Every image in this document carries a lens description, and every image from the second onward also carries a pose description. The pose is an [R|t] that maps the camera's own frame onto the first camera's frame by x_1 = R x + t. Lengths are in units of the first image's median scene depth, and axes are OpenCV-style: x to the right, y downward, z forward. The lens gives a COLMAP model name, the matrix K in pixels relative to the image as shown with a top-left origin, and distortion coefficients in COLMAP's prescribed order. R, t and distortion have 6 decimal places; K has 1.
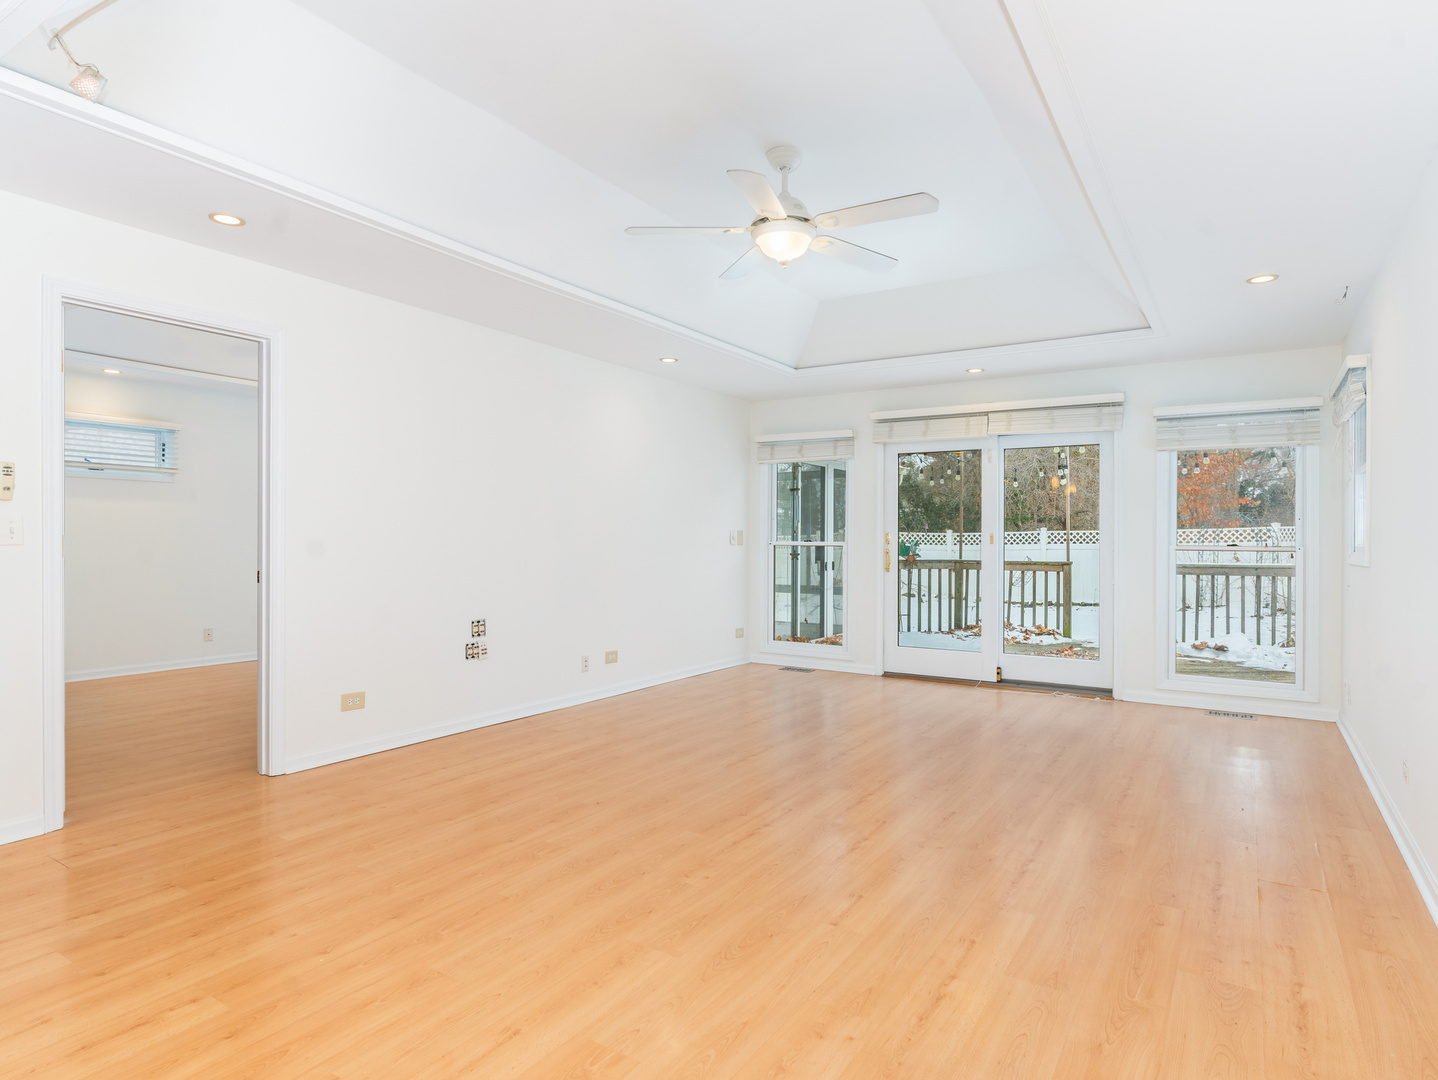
lens RADIAL K [[826.1, 0, 719.0], [0, 826.1, 540.0], [0, 0, 1]] dist [-0.005500, 0.000740]
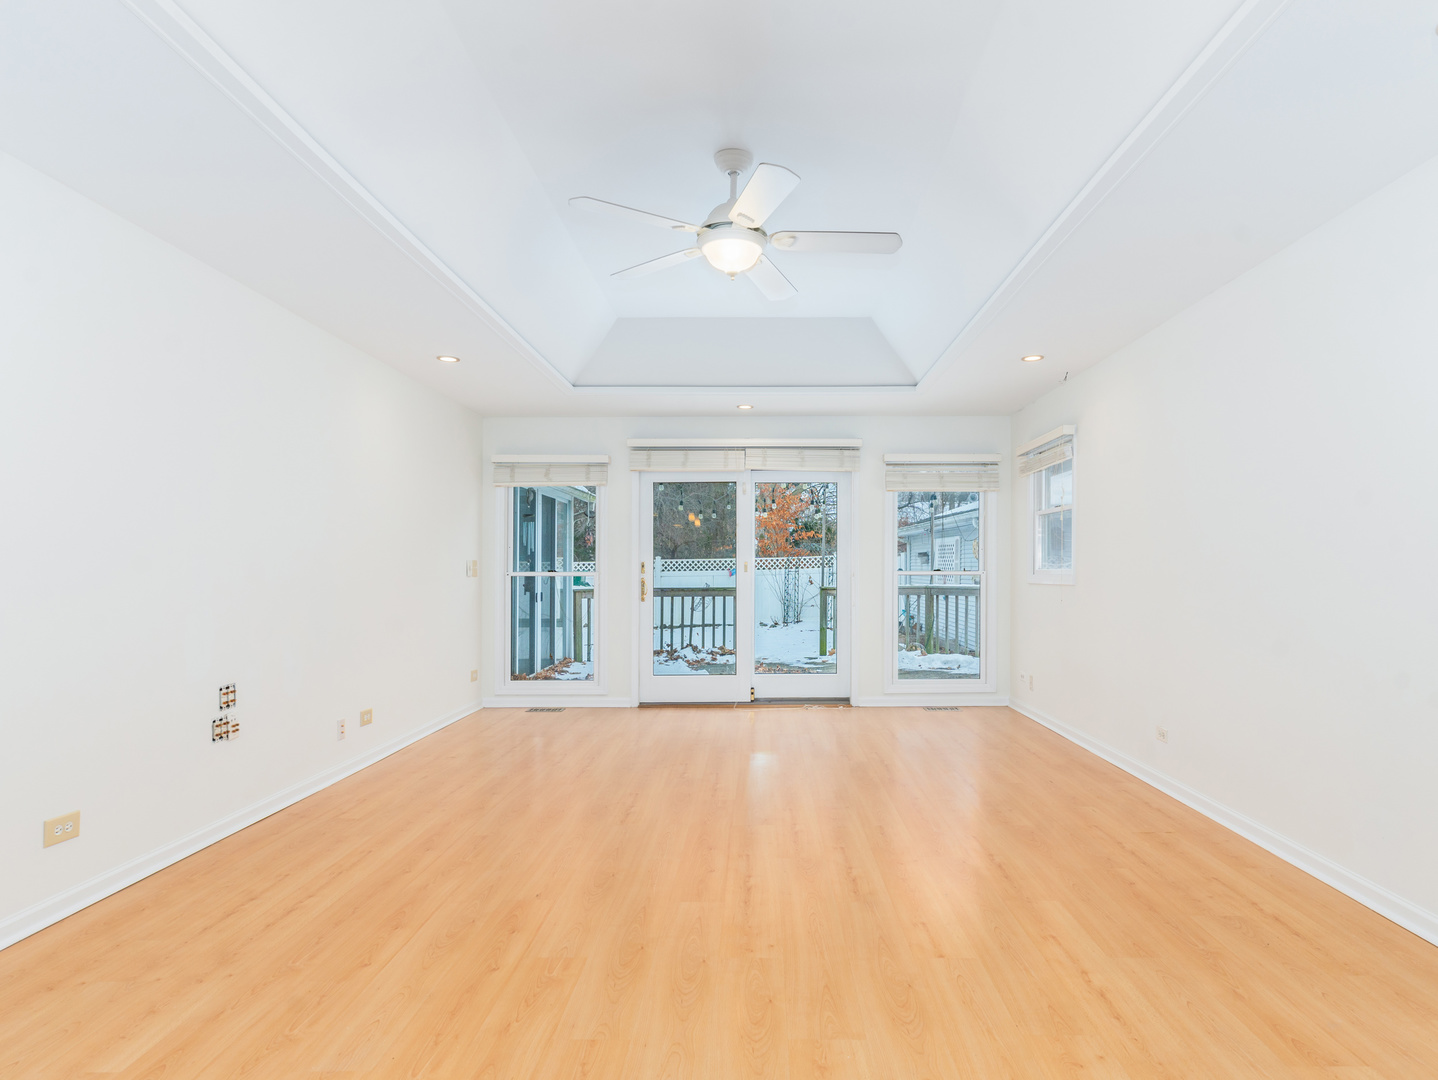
lens RADIAL K [[808.2, 0, 765.5], [0, 808.2, 569.2], [0, 0, 1]] dist [-0.002939, 0.000930]
pose [[0.837111, -0.010346, 0.546935, -0.219707], [0.010131, 0.999943, 0.003409, -0.001915], [-0.546939, 0.002688, 0.837168, 0.117975]]
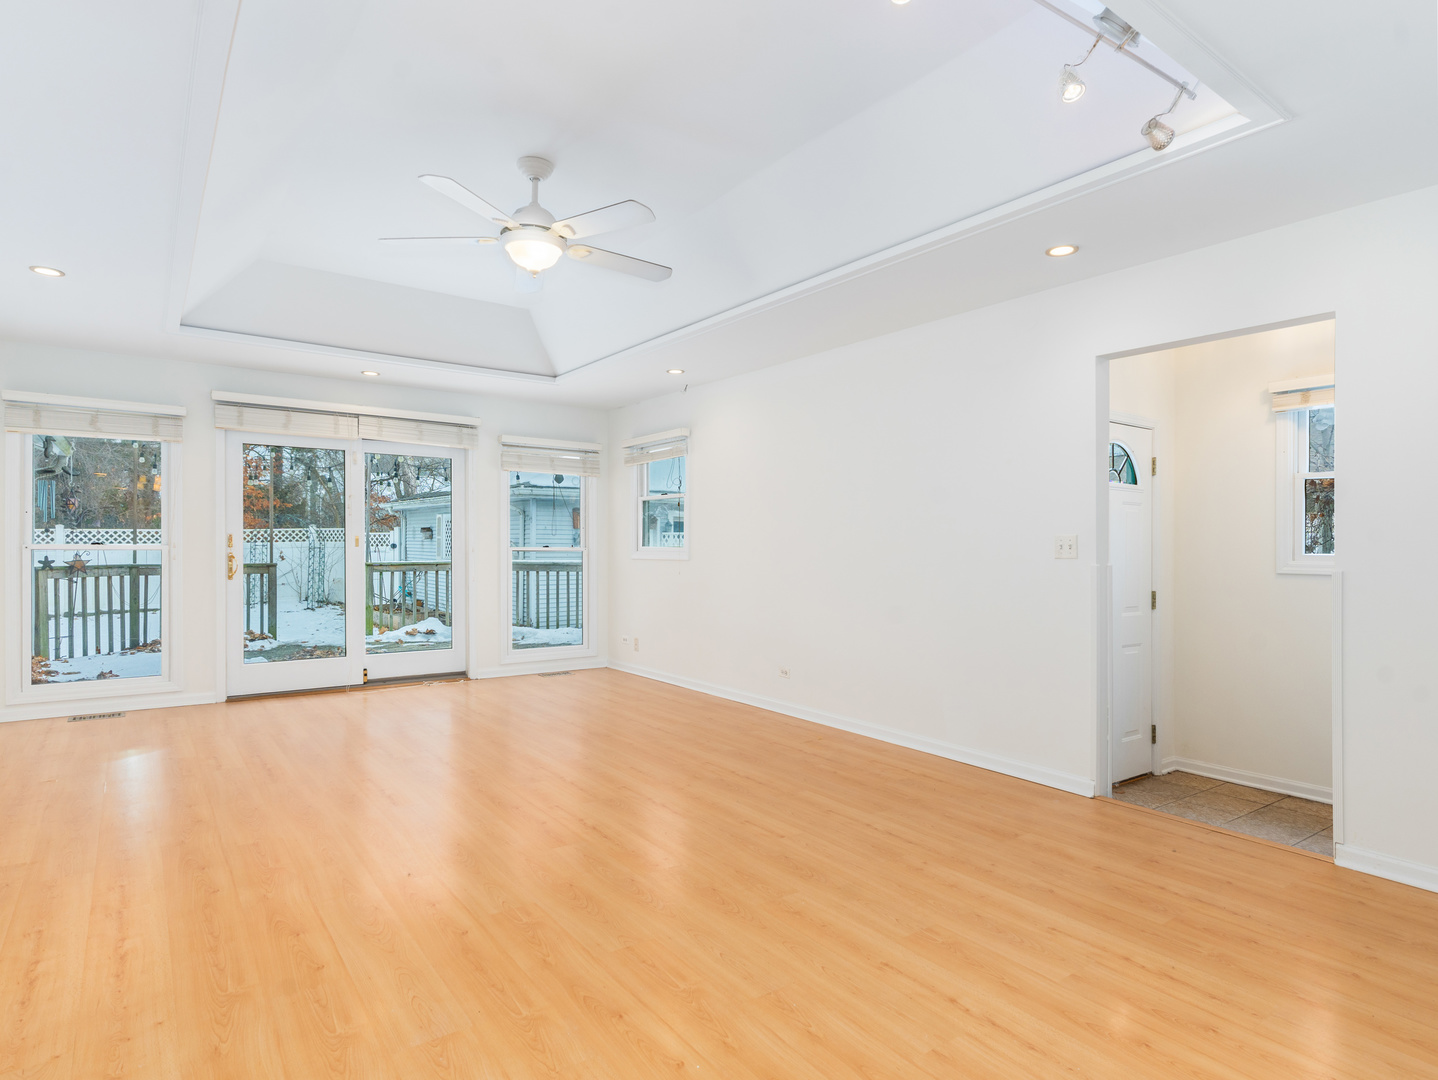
lens RADIAL K [[805.0, 0, 719.0], [0, 805.0, 540.0], [0, 0, 1]] dist [-0.002512, 0.000801]
pose [[0.360023, 0.001636, 0.932942, -0.423341], [-0.003385, 0.999994, -0.000448, -0.004228], [-0.932937, -0.002997, 0.360026, 0.241130]]
